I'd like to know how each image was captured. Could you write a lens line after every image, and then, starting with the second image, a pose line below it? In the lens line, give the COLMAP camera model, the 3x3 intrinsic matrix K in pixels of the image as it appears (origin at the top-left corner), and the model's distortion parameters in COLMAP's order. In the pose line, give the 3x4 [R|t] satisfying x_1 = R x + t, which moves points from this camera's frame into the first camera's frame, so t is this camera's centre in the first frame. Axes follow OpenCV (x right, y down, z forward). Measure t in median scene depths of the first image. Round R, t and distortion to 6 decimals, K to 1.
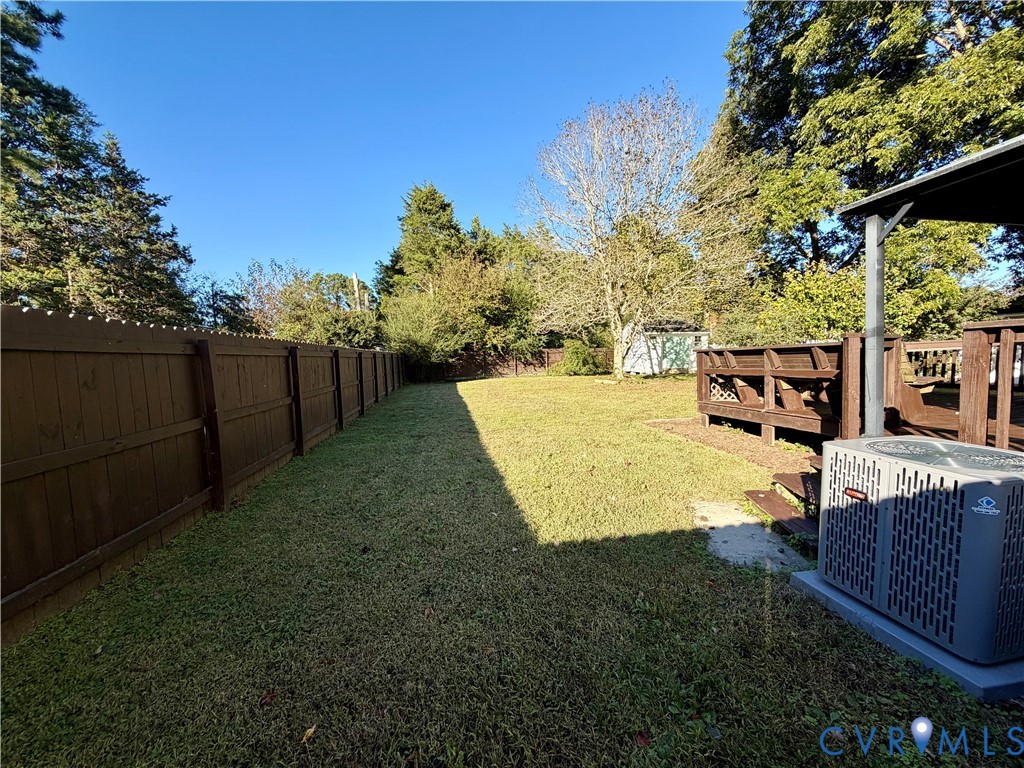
lens RADIAL K [[407.1, 0, 514.6], [0, 407.1, 386.9], [0, 0, 1]] dist [-0.000501, -0.000635]
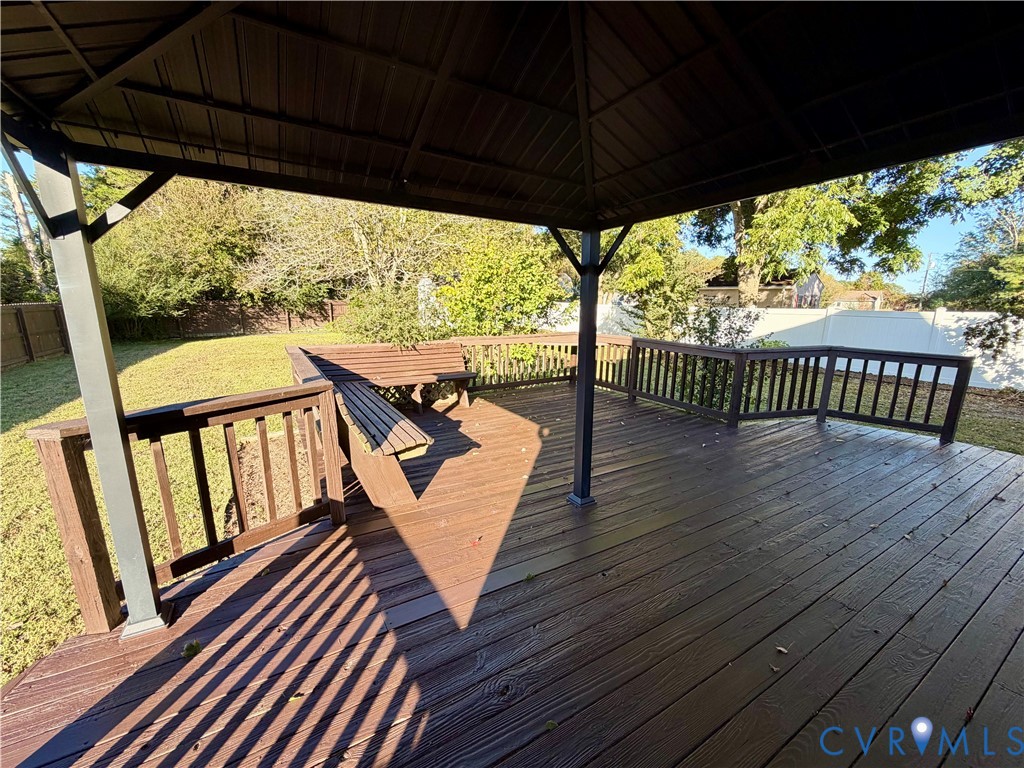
lens RADIAL K [[407.1, 0, 511.7], [0, 407.1, 389.6], [0, 0, 1]] dist [-0.000501, -0.000635]
pose [[0.942137, -0.037297, 0.333148, 0.162333], [-0.010387, 0.990067, 0.140215, -0.033696], [-0.335068, -0.135562, 0.932391, 0.053297]]
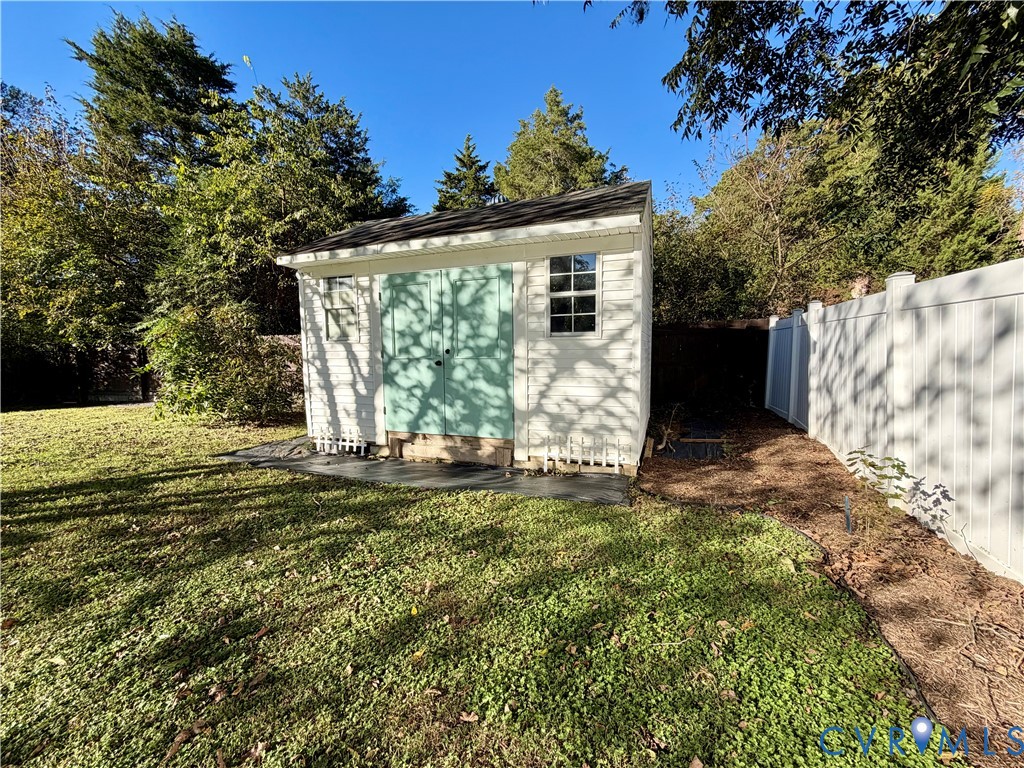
lens RADIAL K [[407.1, 0, 513.8], [0, 407.1, 382.8], [0, 0, 1]] dist [-0.000501, -0.000635]
pose [[0.859477, 0.059371, -0.507715, 0.529366], [-0.049061, 0.998228, 0.033678, -0.080856], [0.508815, -0.004036, 0.860867, 0.858641]]
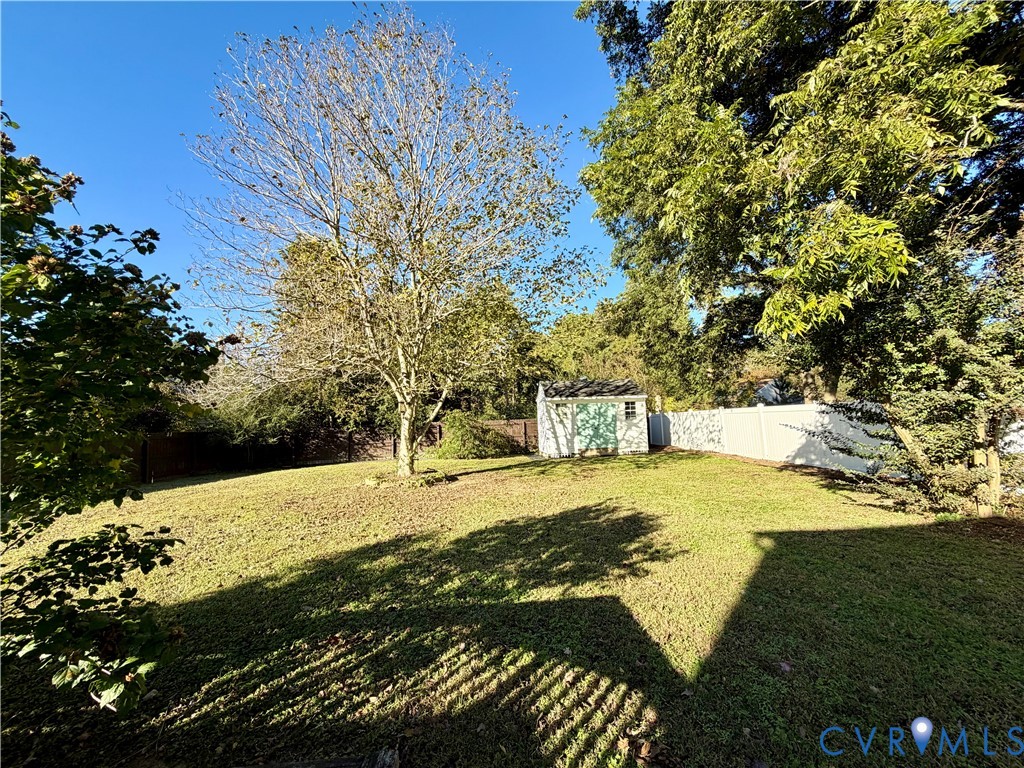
lens RADIAL K [[407.1, 0, 512.8], [0, 407.1, 386.8], [0, 0, 1]] dist [-0.000501, -0.000635]
pose [[0.990695, -0.021826, -0.134337, 0.355681], [-0.000823, 0.986078, -0.166284, -0.035360], [0.136096, 0.164847, 0.976884, 0.285111]]
